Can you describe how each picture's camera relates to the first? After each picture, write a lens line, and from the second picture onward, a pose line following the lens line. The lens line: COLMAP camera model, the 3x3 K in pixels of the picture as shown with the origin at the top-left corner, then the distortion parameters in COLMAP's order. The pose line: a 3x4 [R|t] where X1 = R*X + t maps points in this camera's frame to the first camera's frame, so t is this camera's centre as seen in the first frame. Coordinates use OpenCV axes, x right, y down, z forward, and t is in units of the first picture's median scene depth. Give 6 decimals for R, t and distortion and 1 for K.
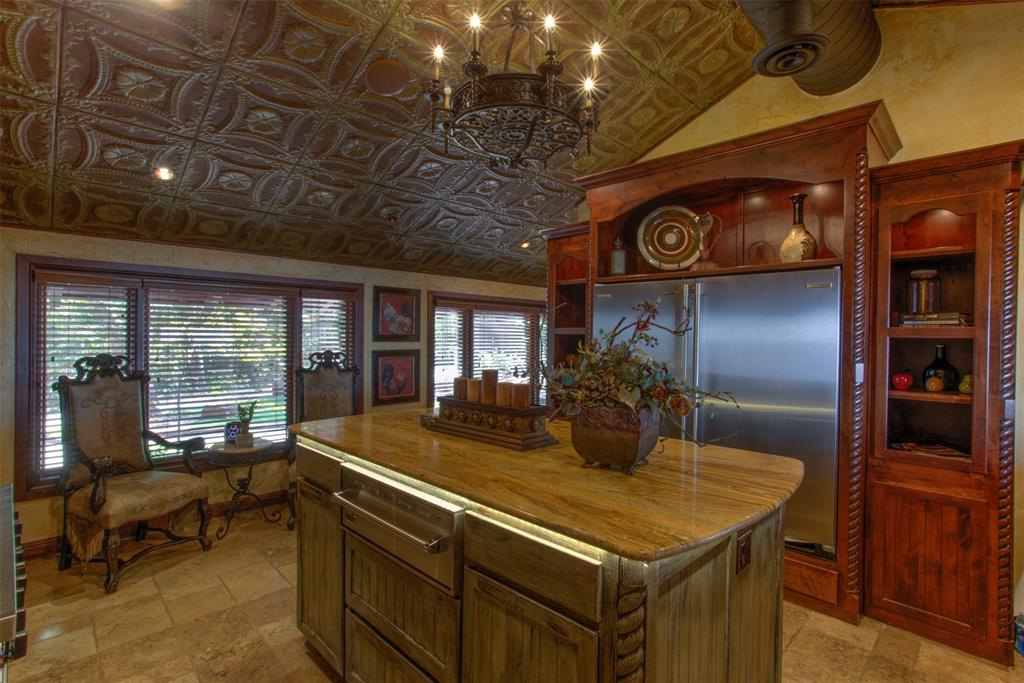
lens RADIAL K [[488.4, 0, 512.0], [0, 488.4, 341.5], [0, 0, 1]] dist [-0.037026, 0.000652]
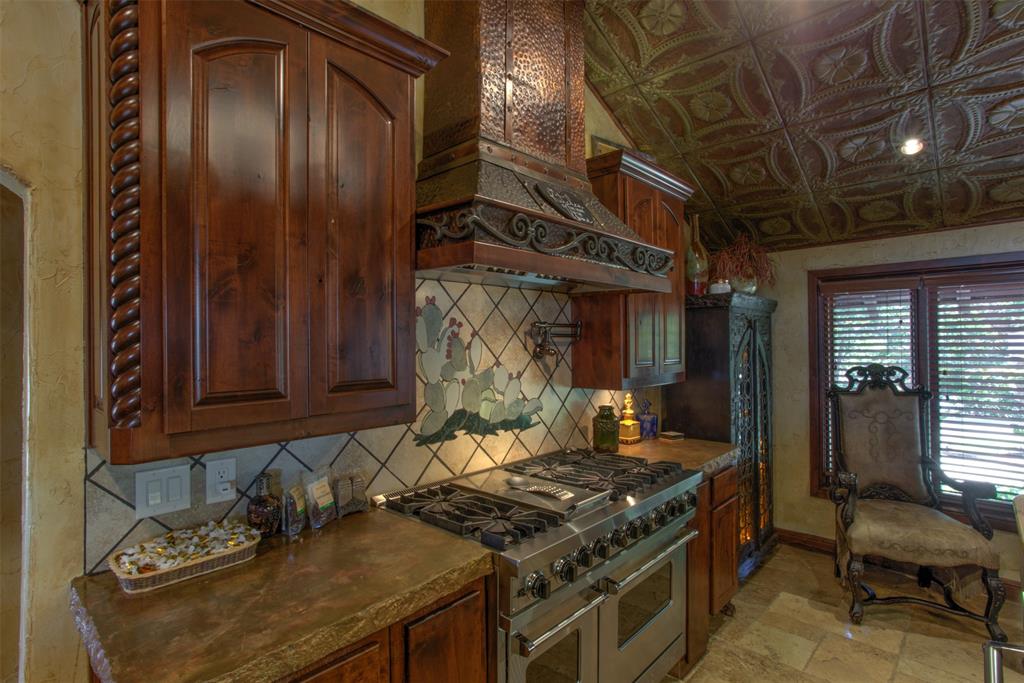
lens RADIAL K [[499.3, 0, 512.0], [0, 499.3, 341.5], [0, 0, 1]] dist [-0.001041, 0.000483]
pose [[0.017920, -0.021137, -0.999616, 0.109221], [-0.001264, 0.999775, -0.021163, 0.003807], [0.999839, 0.001643, 0.017889, 0.278704]]
